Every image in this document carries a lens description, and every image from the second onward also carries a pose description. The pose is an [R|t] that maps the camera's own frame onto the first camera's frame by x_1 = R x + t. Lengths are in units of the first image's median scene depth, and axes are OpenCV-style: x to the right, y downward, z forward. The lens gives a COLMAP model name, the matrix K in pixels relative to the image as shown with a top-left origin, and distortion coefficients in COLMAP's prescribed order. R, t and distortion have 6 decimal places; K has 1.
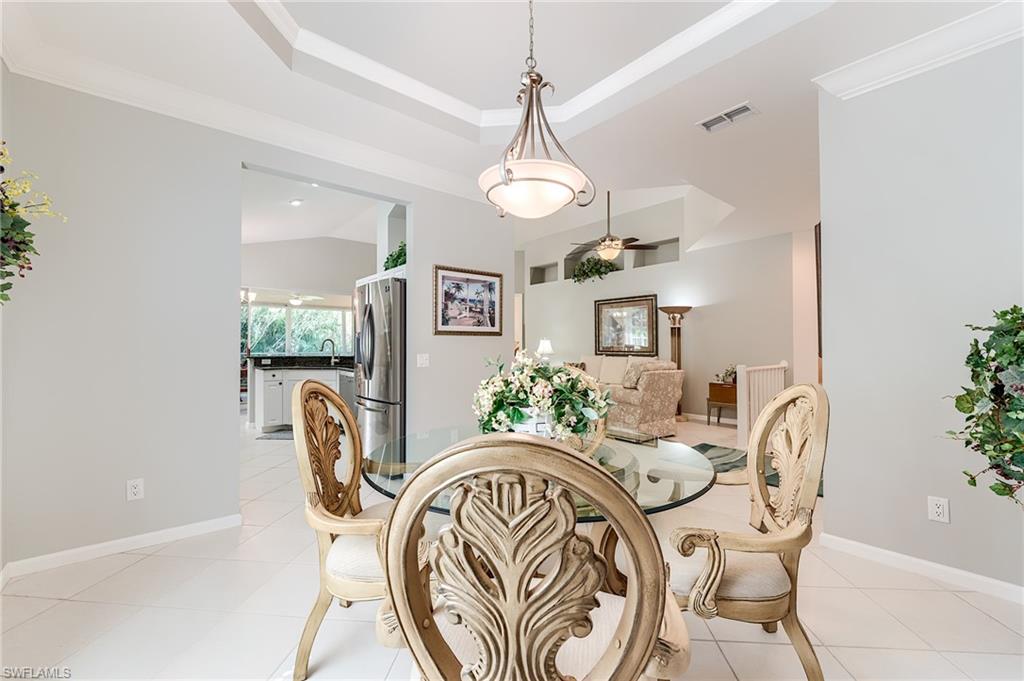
lens RADIAL K [[409.5, 0, 512.0], [0, 409.5, 340.5], [0, 0, 1]] dist [0.001281, -0.006221]
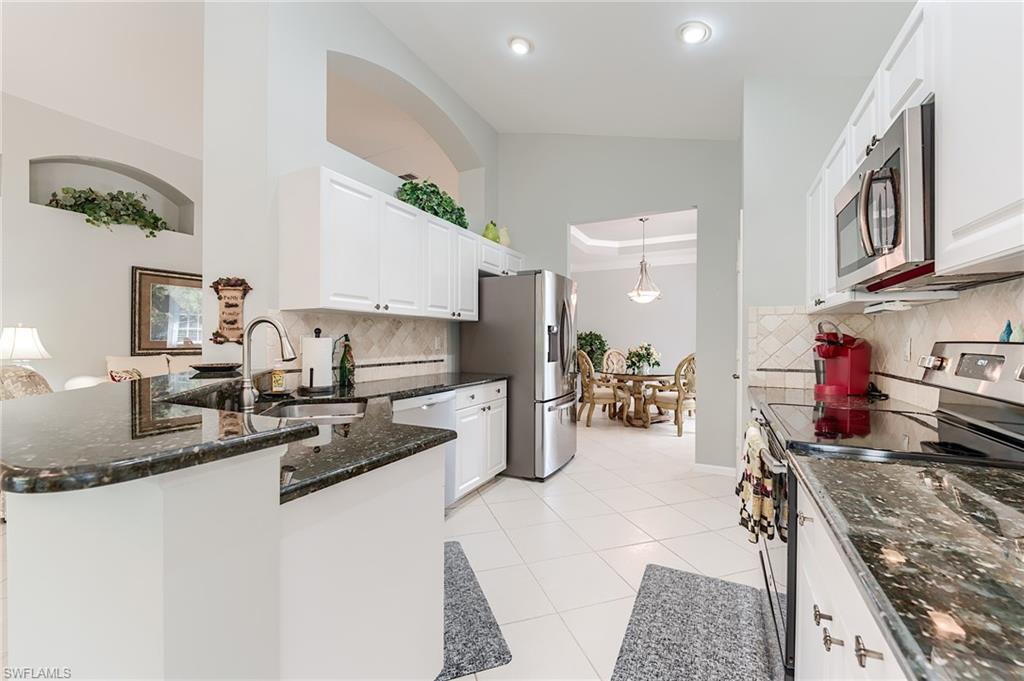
lens RADIAL K [[409.5, 0, 512.0], [0, 409.5, 340.5], [0, 0, 1]] dist [0.001281, -0.006221]
pose [[-0.389603, -0.000608, 0.920983, -0.639666], [-0.010898, 0.999933, -0.003951, 0.009726], [-0.920918, -0.011576, -0.389584, 0.801838]]
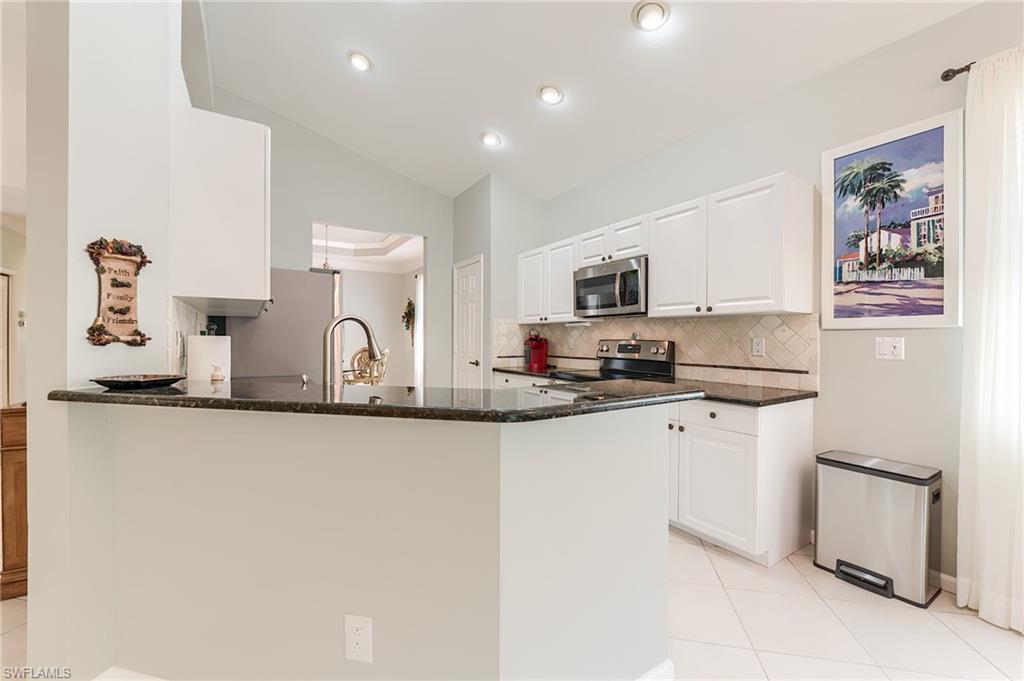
lens RADIAL K [[409.5, 0, 512.0], [0, 409.5, 340.5], [0, 0, 1]] dist [0.001281, -0.006221]
pose [[-0.991507, -0.002005, 0.130041, -0.485167], [-0.002984, 0.999969, -0.007333, 0.011975], [-0.130022, -0.007659, -0.991482, 1.041306]]
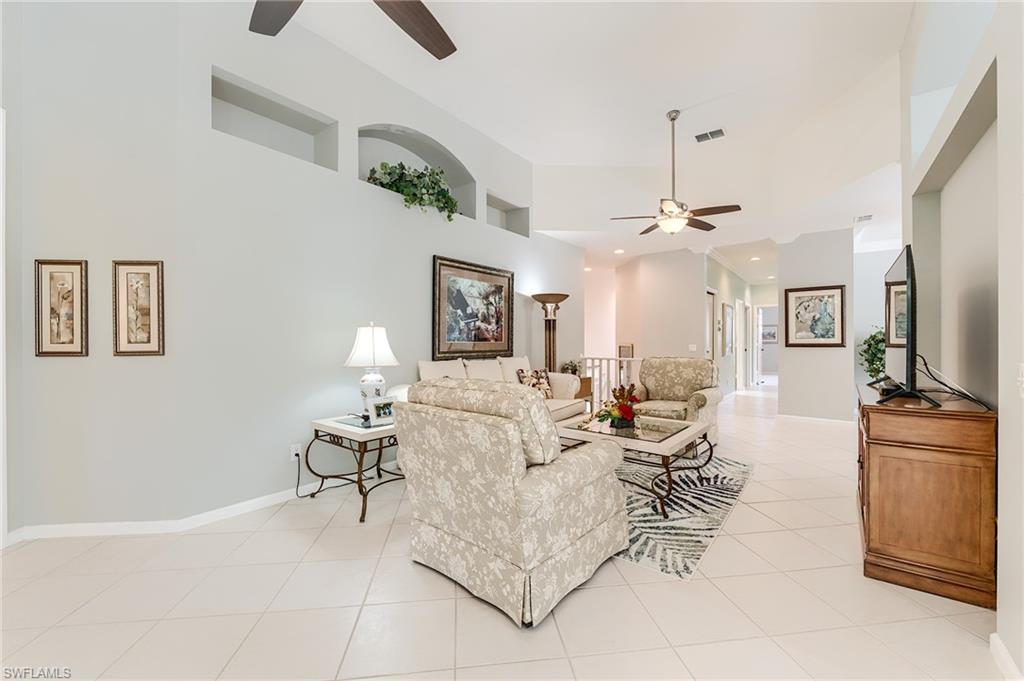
lens RADIAL K [[409.5, 0, 512.0], [0, 409.5, 340.5], [0, 0, 1]] dist [0.001281, -0.006221]
pose [[-0.211452, 0.000471, 0.977388, -0.362195], [-0.007463, 0.999970, -0.002096, 0.011797], [-0.977360, -0.007737, -0.211442, 1.132568]]
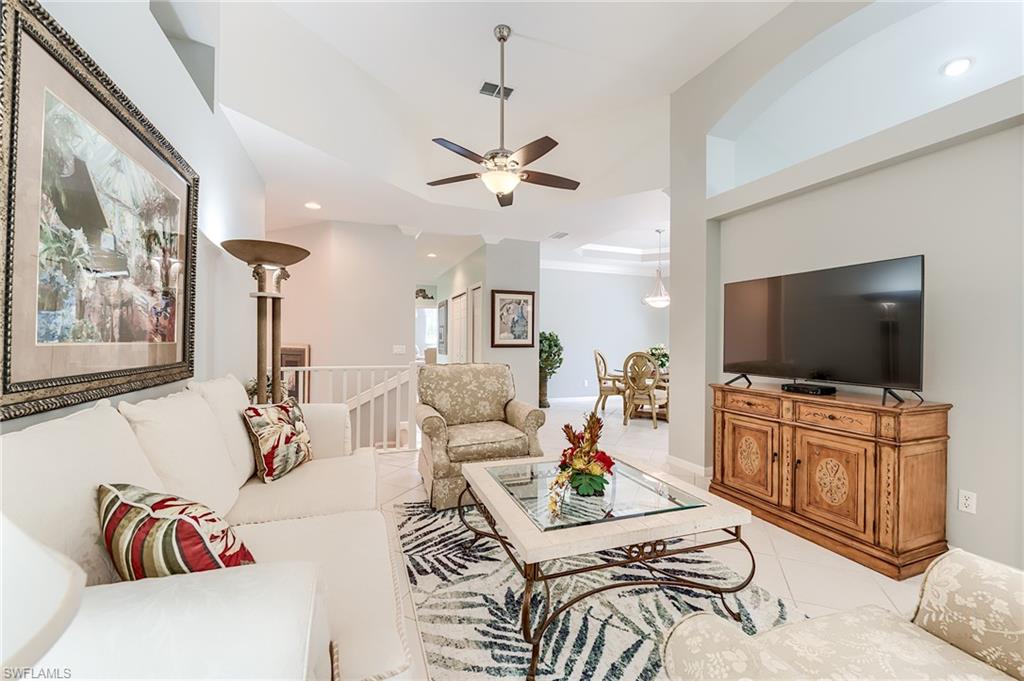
lens RADIAL K [[409.5, 0, 512.0], [0, 409.5, 340.5], [0, 0, 1]] dist [0.001281, -0.006221]
pose [[-0.945971, -0.005398, 0.324206, 0.025962], [-0.009021, 0.999913, -0.009674, 0.012247], [-0.324126, -0.012076, -0.945937, 1.185865]]
